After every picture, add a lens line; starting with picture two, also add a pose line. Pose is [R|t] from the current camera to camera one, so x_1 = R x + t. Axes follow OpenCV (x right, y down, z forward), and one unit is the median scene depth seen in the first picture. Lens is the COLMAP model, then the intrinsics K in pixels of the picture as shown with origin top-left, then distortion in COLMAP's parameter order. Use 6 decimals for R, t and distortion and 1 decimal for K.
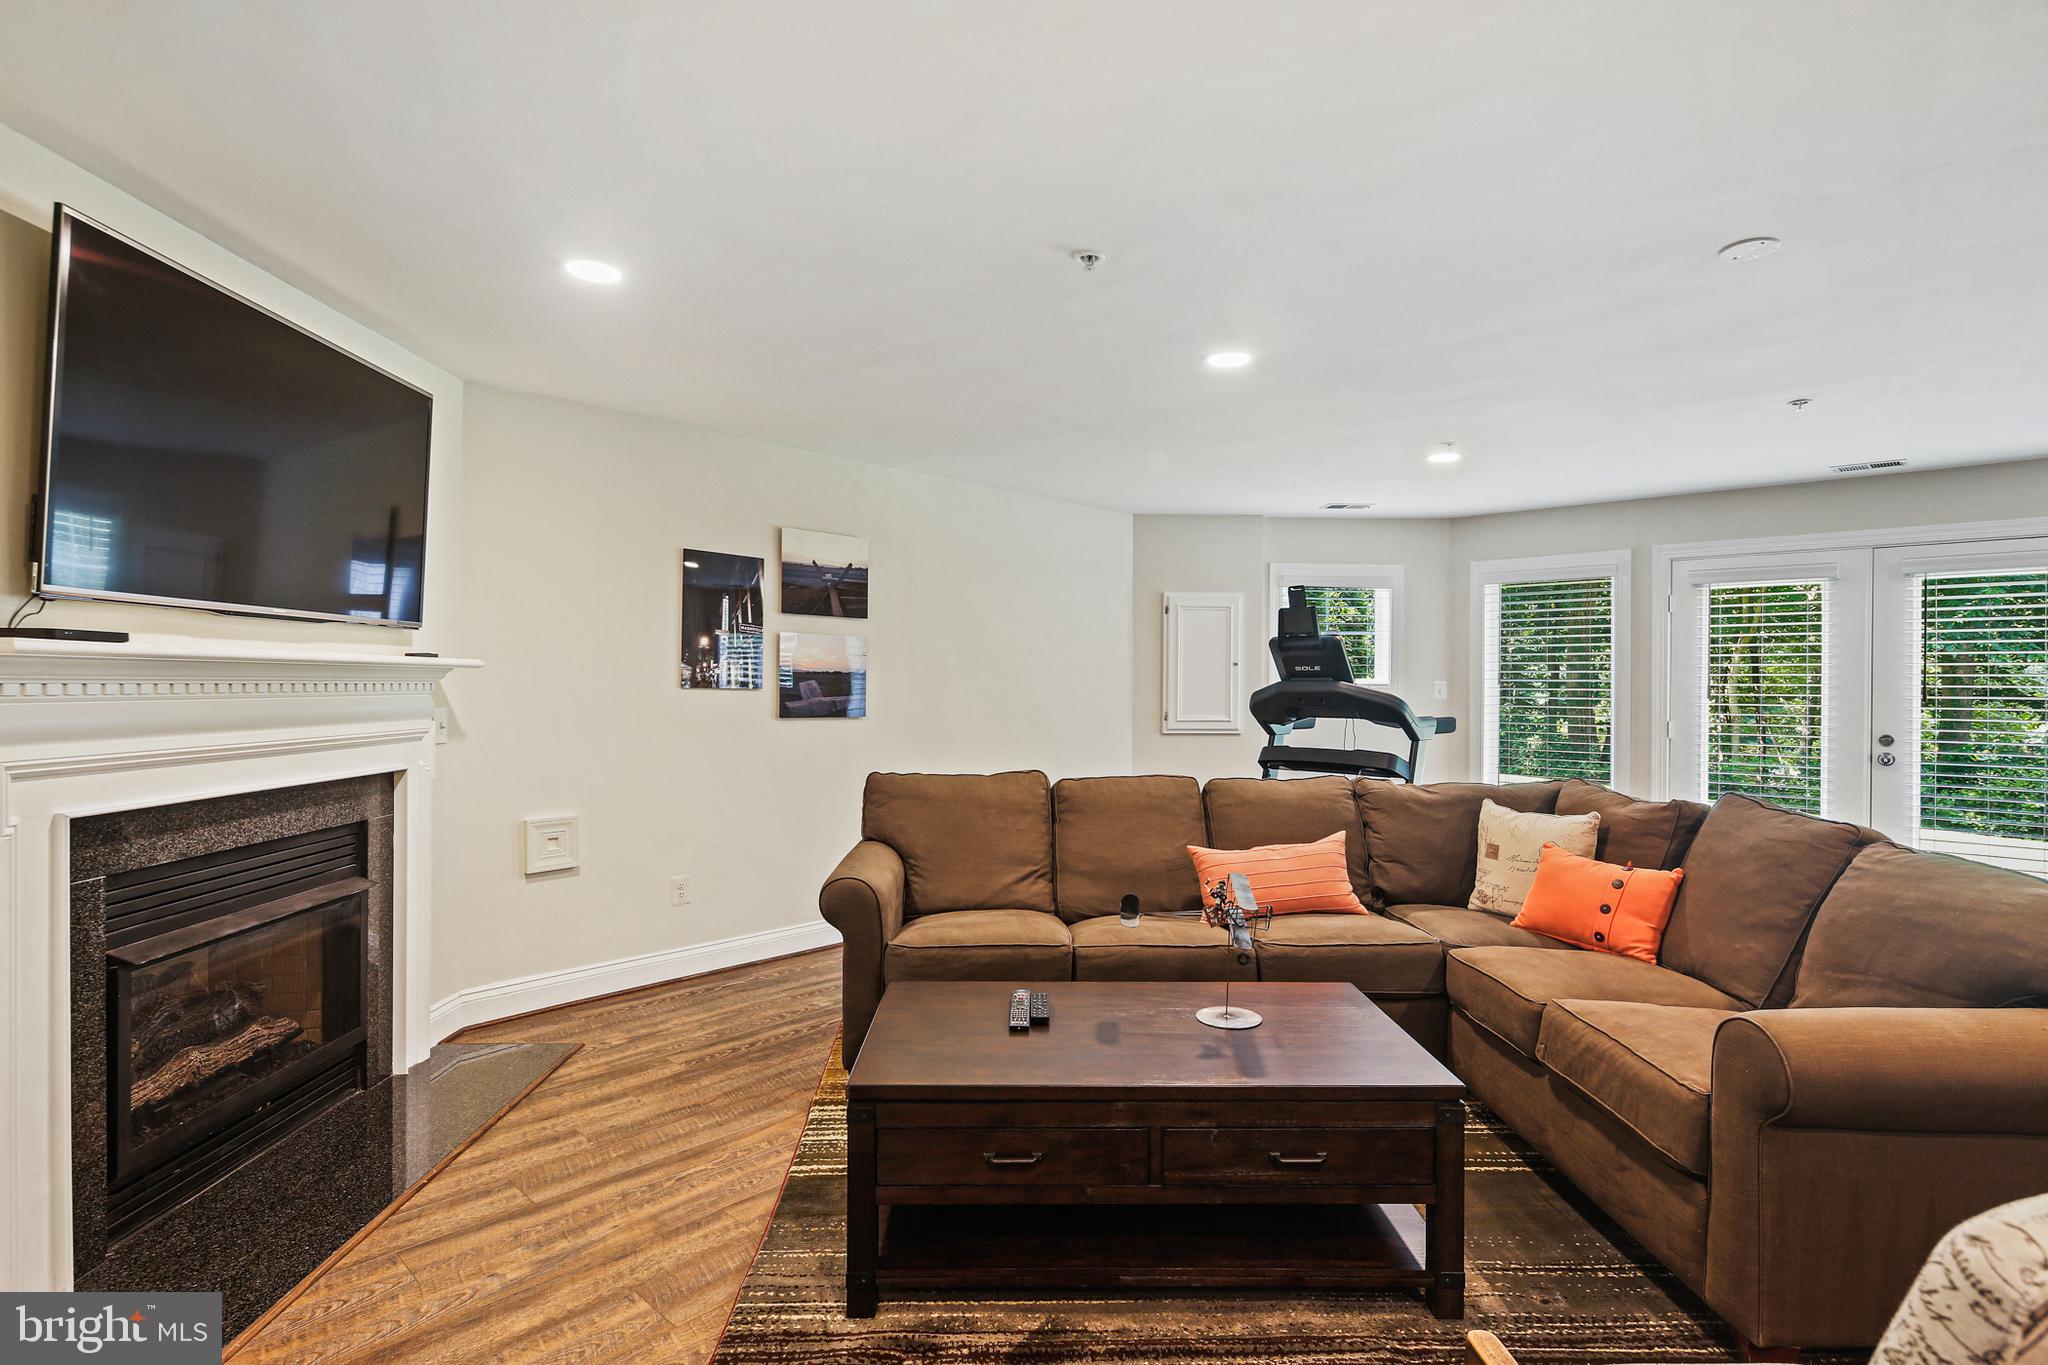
lens RADIAL K [[992.1, 0, 1024.3], [0, 992.1, 683.7], [0, 0, 1]] dist [0.003662, -0.003431]
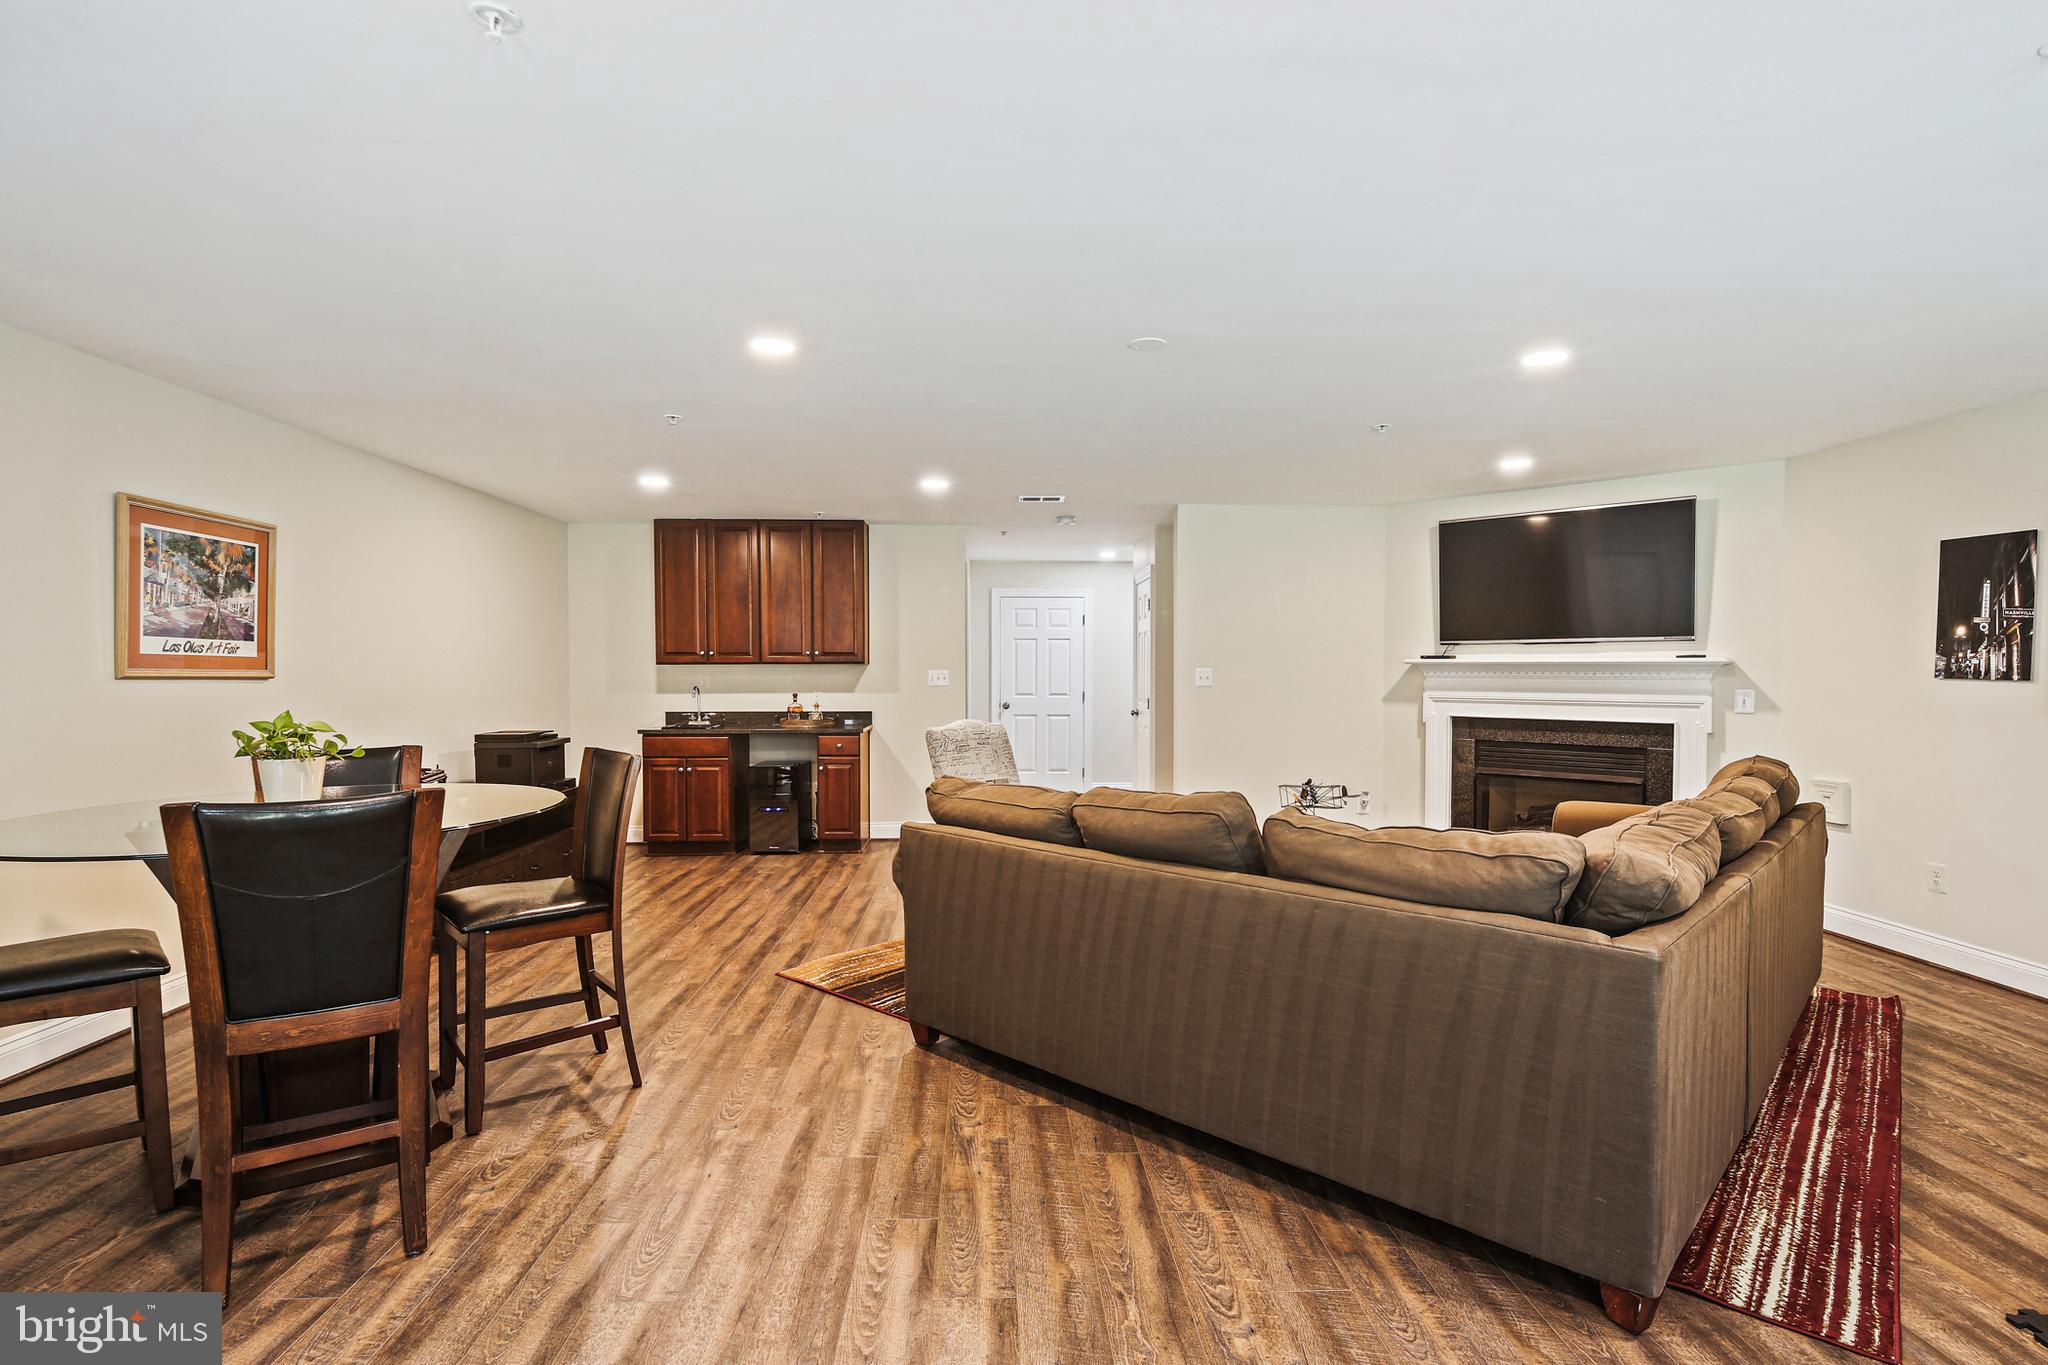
lens RADIAL K [[992.1, 0, 1024.6], [0, 992.1, 682.3], [0, 0, 1]] dist [0.003662, -0.003431]
pose [[-0.682583, 0.005330, -0.730788, 1.022020], [-0.003876, 0.999933, 0.010914, 0.000692], [0.730797, 0.010282, -0.682517, 0.997940]]
